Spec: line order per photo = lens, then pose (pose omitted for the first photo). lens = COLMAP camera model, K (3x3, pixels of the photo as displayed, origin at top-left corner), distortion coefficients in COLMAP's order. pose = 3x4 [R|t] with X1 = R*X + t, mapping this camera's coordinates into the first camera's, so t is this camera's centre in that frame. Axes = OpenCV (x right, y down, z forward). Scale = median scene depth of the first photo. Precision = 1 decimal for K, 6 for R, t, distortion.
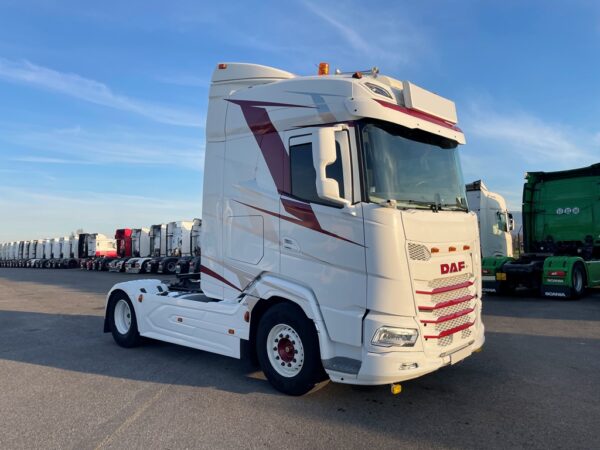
lens RADIAL K [[465.4, 0, 296.5], [0, 465.4, 222.6], [0, 0, 1]] dist [0.062540, -0.068694]
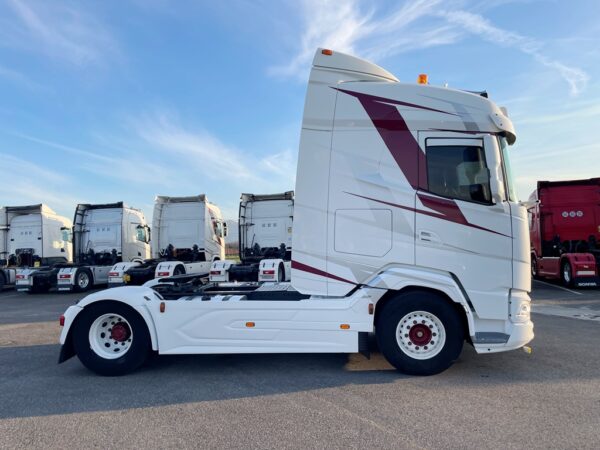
lens RADIAL K [[465.4, 0, 294.2], [0, 465.4, 231.5], [0, 0, 1]] dist [0.062540, -0.068694]
pose [[0.788116, 0.016971, 0.615293, -0.901265], [-0.017912, 0.999829, -0.004635, 0.044177], [-0.615266, -0.007368, 0.788285, 0.323141]]
